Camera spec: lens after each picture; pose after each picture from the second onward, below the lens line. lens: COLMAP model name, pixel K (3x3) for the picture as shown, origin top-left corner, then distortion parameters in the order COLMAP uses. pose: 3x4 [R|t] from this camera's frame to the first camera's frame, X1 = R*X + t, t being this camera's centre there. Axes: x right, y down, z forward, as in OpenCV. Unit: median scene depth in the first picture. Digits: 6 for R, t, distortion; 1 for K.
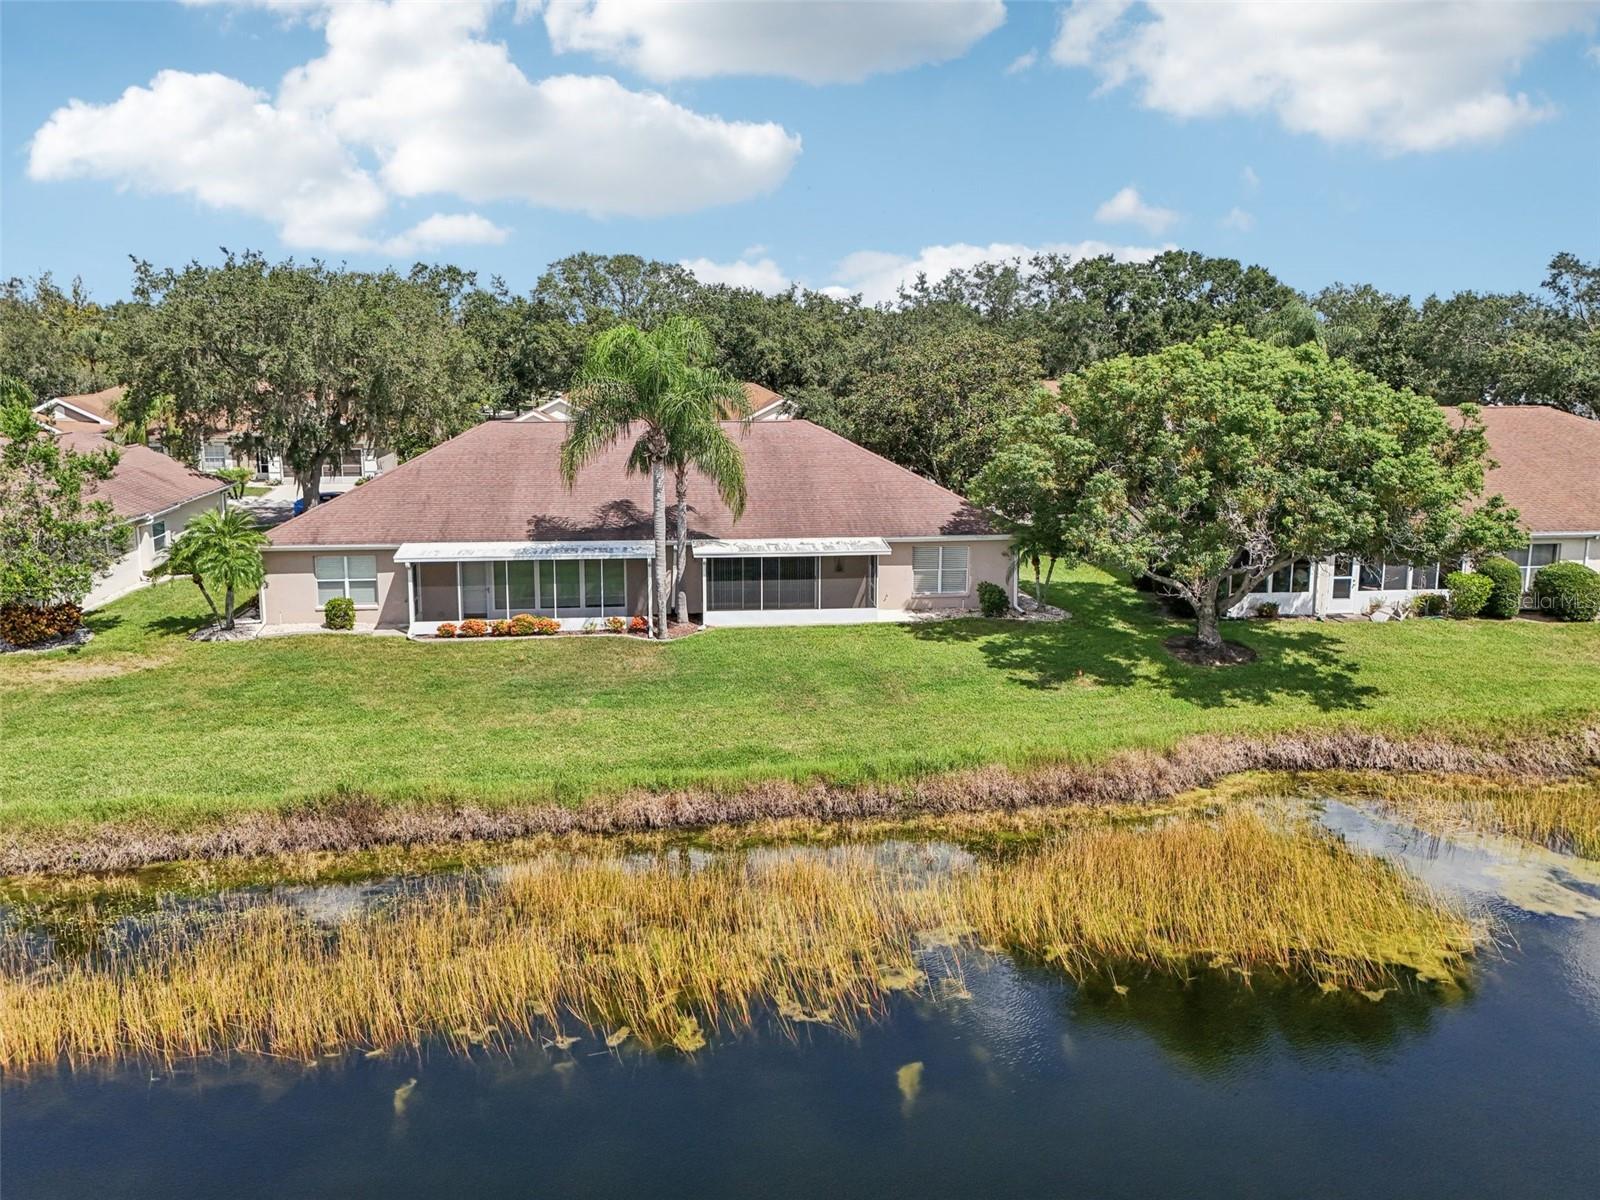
lens RADIAL K [[1180.2, 0, 761.2], [0, 1180.2, 565.7], [0, 0, 1]] dist [0.058636, -0.074849]
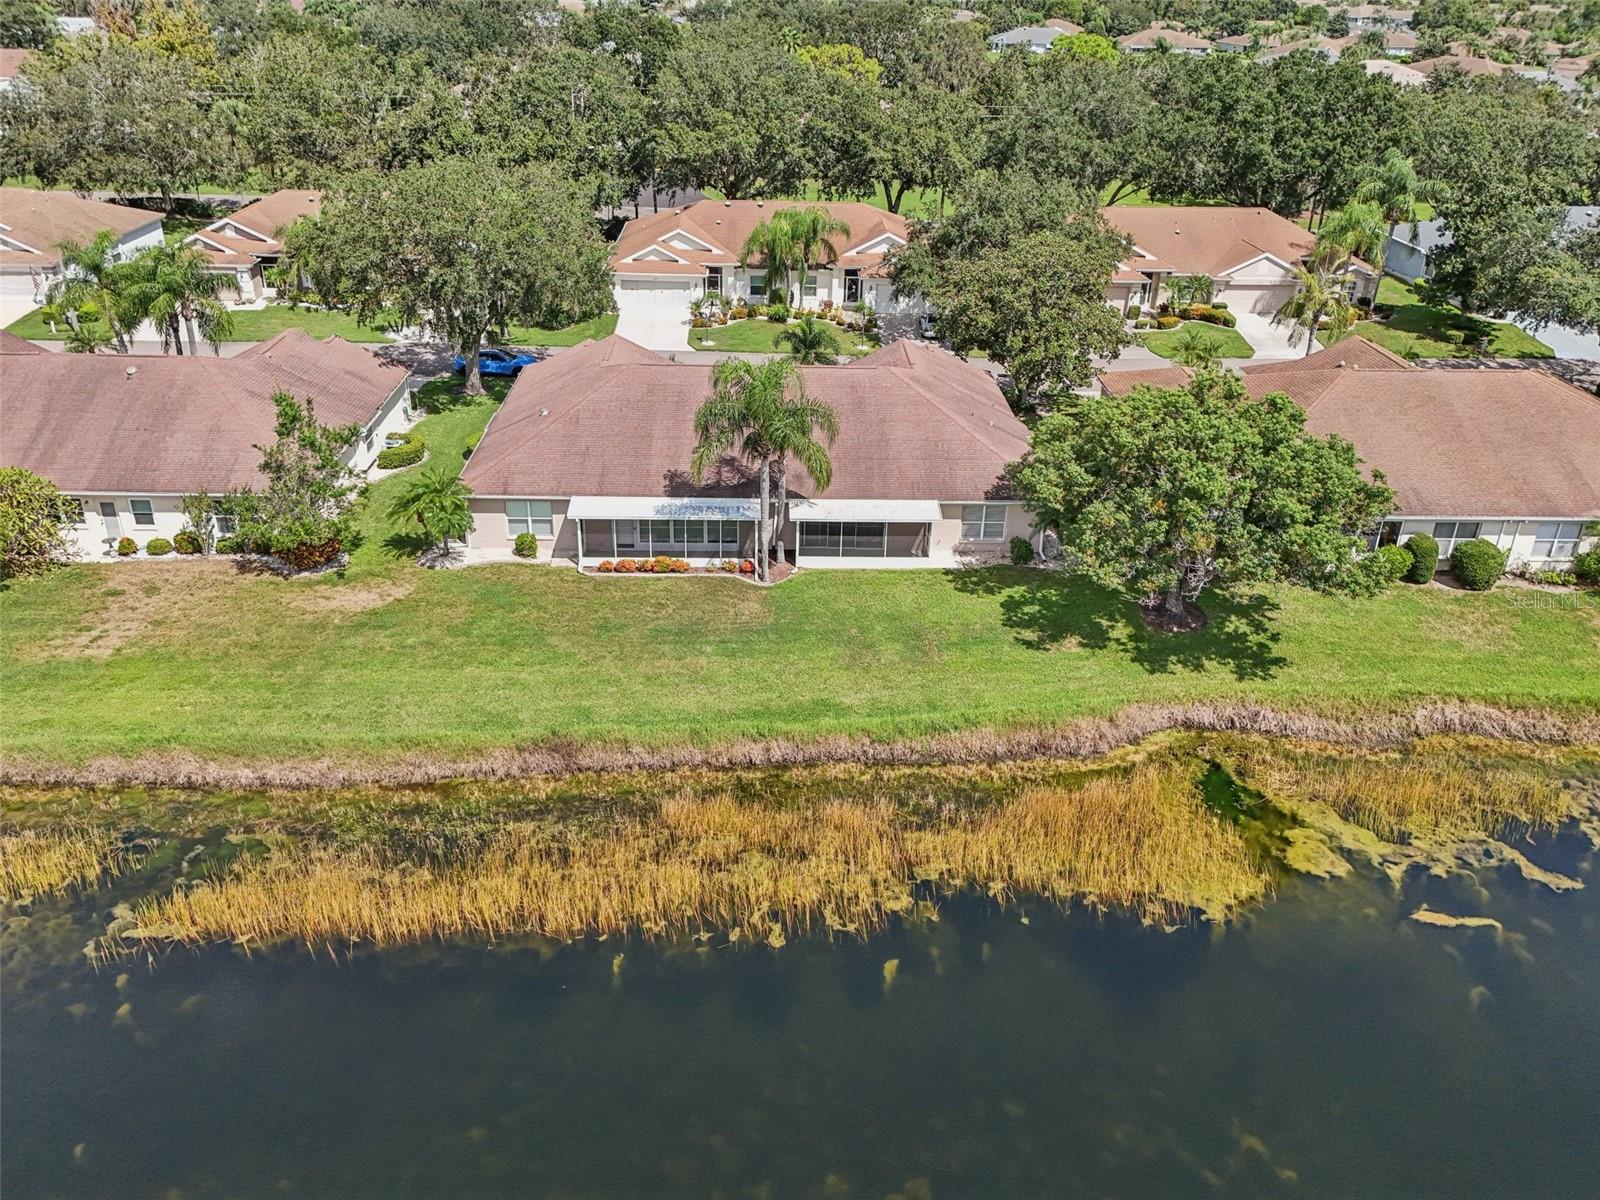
lens RADIAL K [[1177.3, 0, 803.1], [0, 1177.3, 590.5], [0, 0, 1]] dist [0.081484, -0.096056]
pose [[0.997775, 0.043605, -0.050433, 0.028785], [-0.028343, 0.962128, 0.271122, -0.308637], [0.060345, -0.269089, 0.961223, -0.302139]]
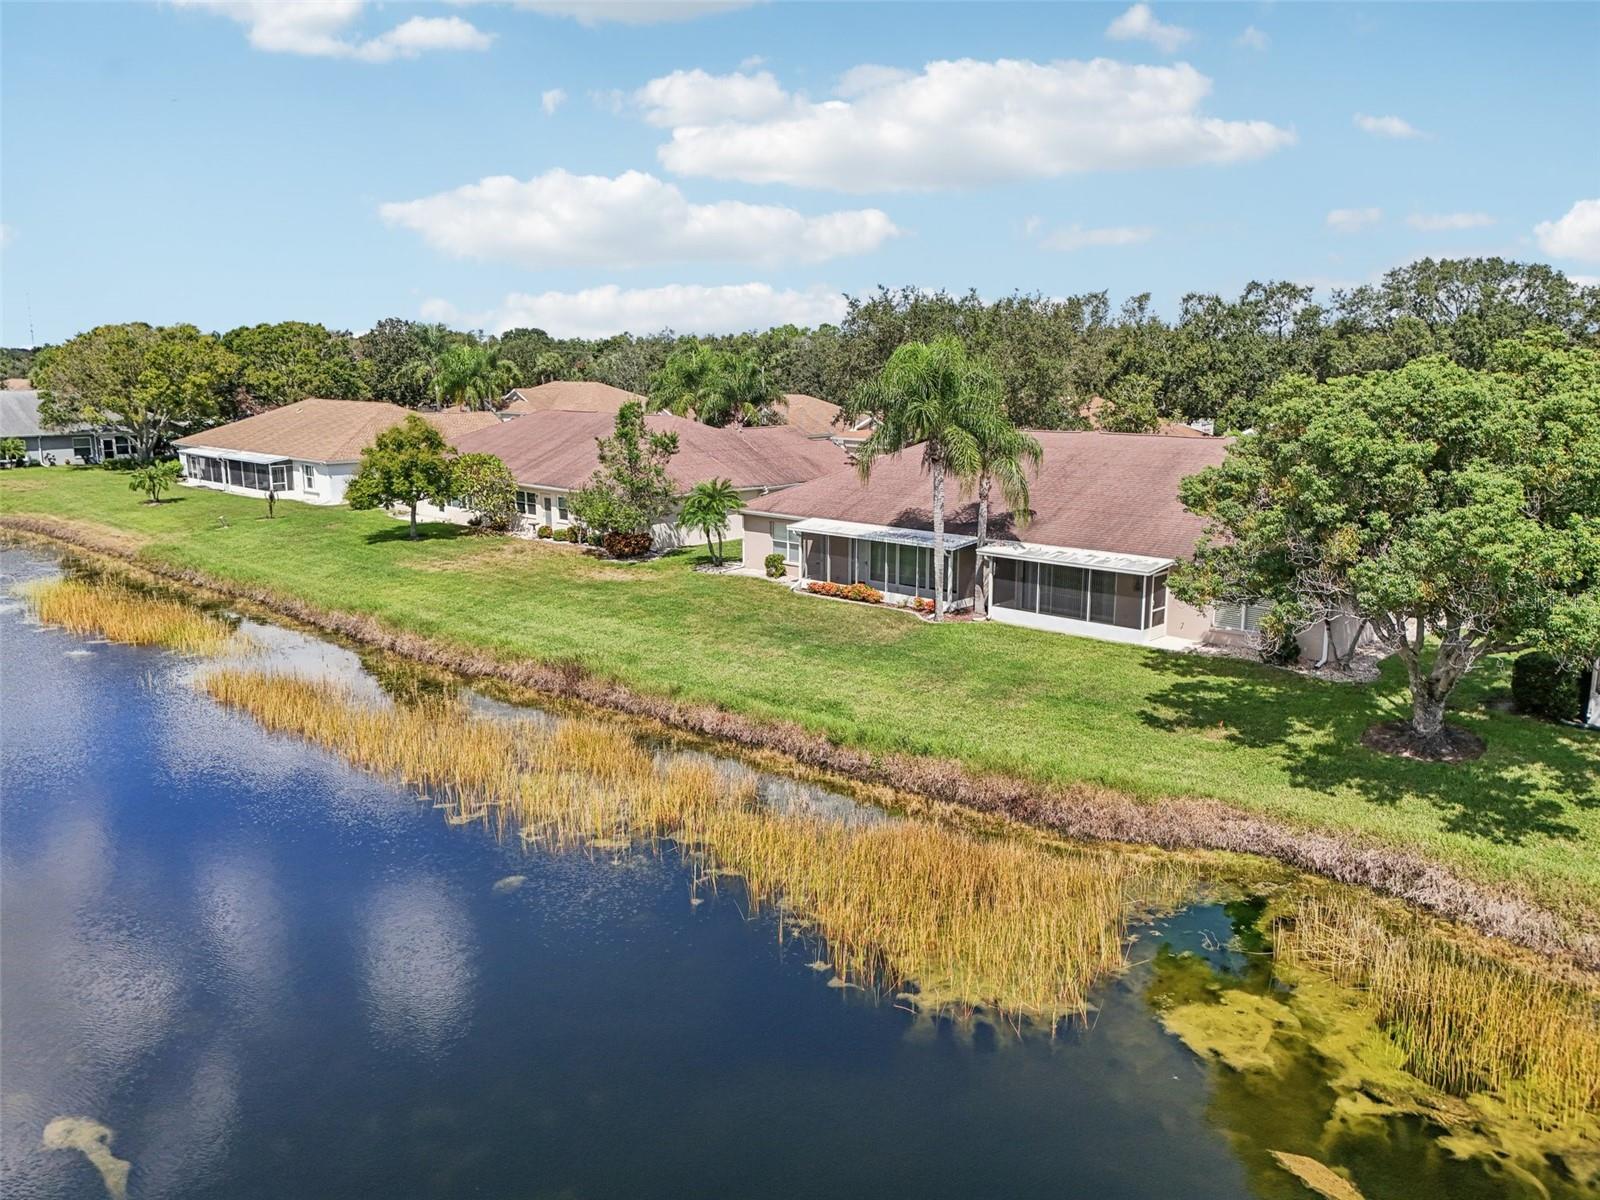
lens RADIAL K [[1177.3, 0, 803.1], [0, 1177.3, 590.5], [0, 0, 1]] dist [0.081484, -0.096056]
pose [[0.679480, 0.141817, -0.719857, 0.667168], [-0.135531, 0.988518, 0.066816, -0.026612], [0.721067, 0.052162, 0.690899, 0.129992]]
